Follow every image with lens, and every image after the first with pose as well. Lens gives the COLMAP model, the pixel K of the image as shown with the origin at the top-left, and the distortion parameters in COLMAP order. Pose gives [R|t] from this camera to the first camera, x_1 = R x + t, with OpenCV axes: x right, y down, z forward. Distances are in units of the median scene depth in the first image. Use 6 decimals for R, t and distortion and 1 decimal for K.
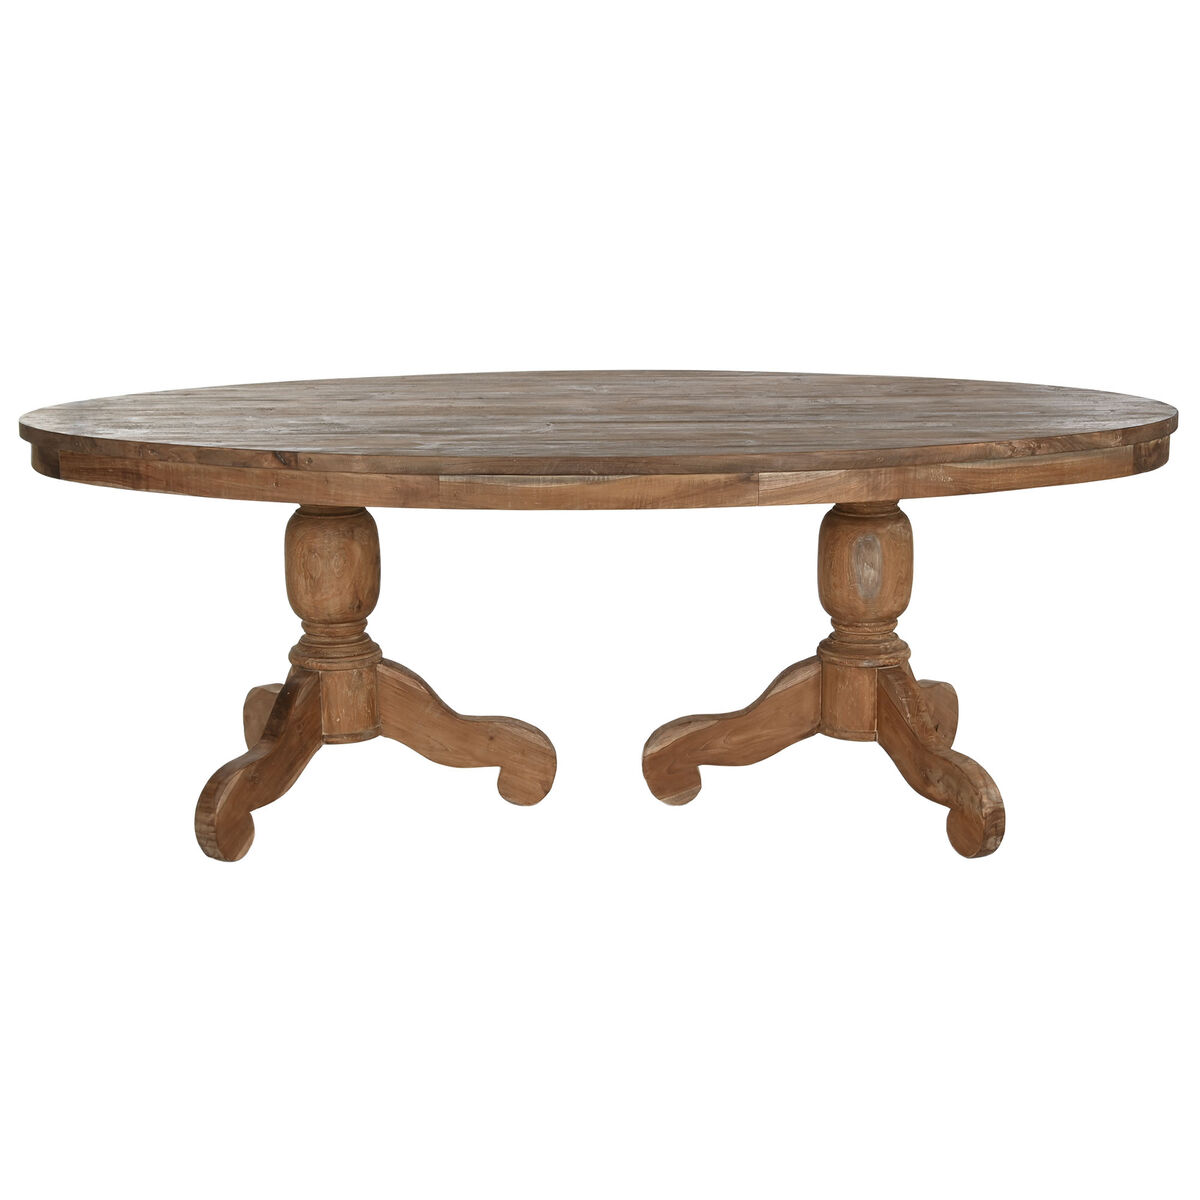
lens RADIAL K [[2170.7, 0, 600.7], [0, 2170.7, 598.4], [0, 0, 1]] dist [-0.032622, 0.000000]
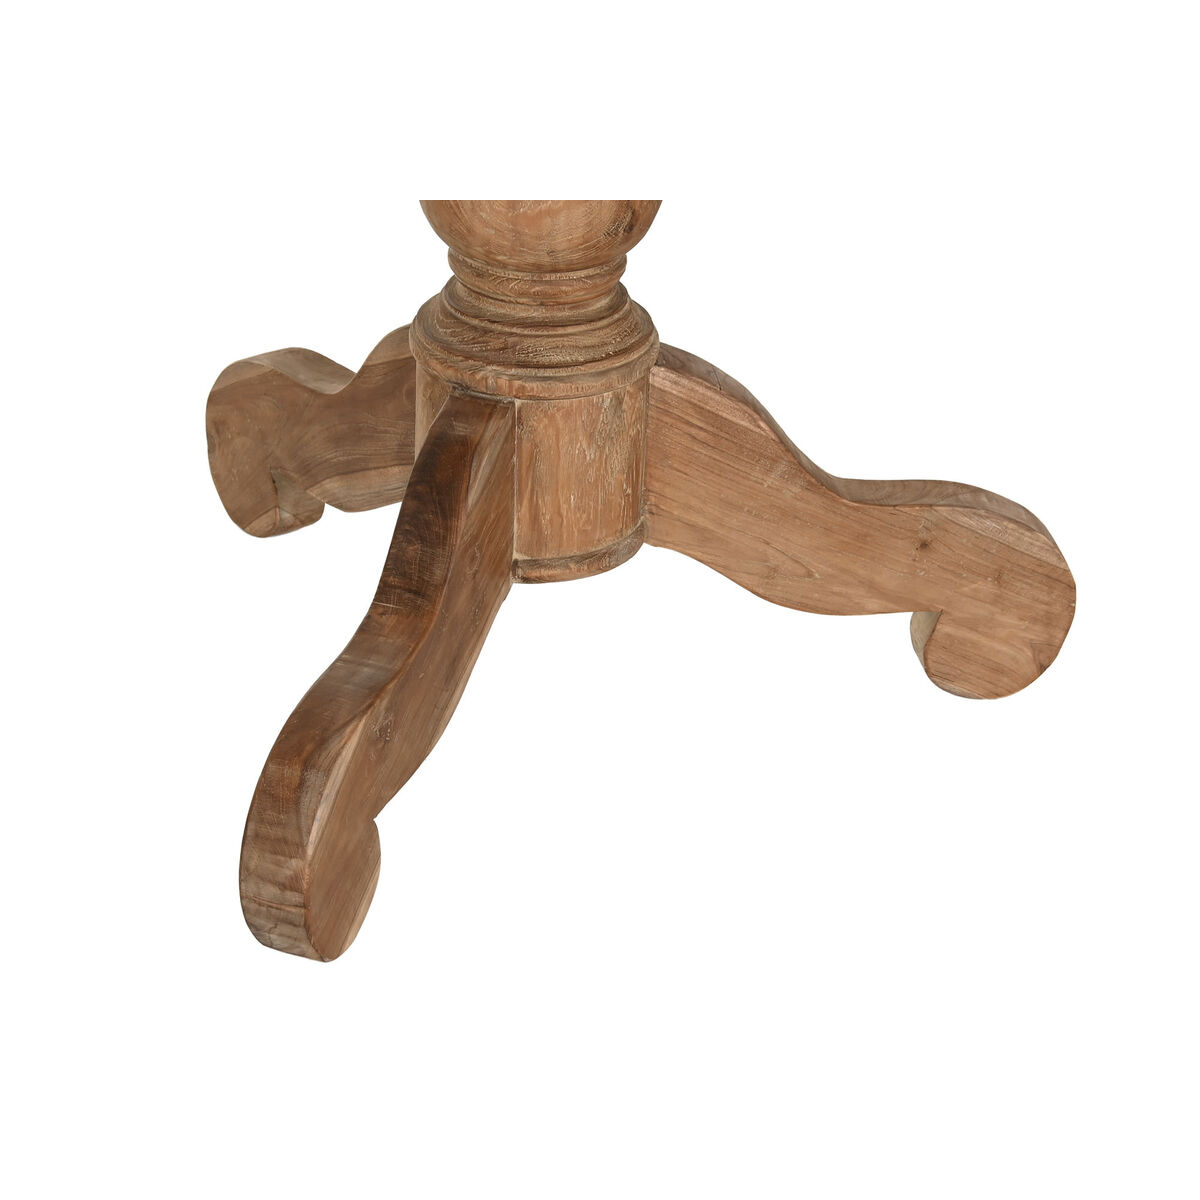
lens RADIAL K [[2946.7, 0, 596.4], [0, 2946.7, 604.2], [0, 0, 1]] dist [0.049226, 0.000000]
pose [[0.994136, -0.010865, 0.107593, -0.169344], [-0.017161, 0.966484, 0.256155, -0.061258], [-0.106770, -0.256499, 0.960629, 0.504182]]
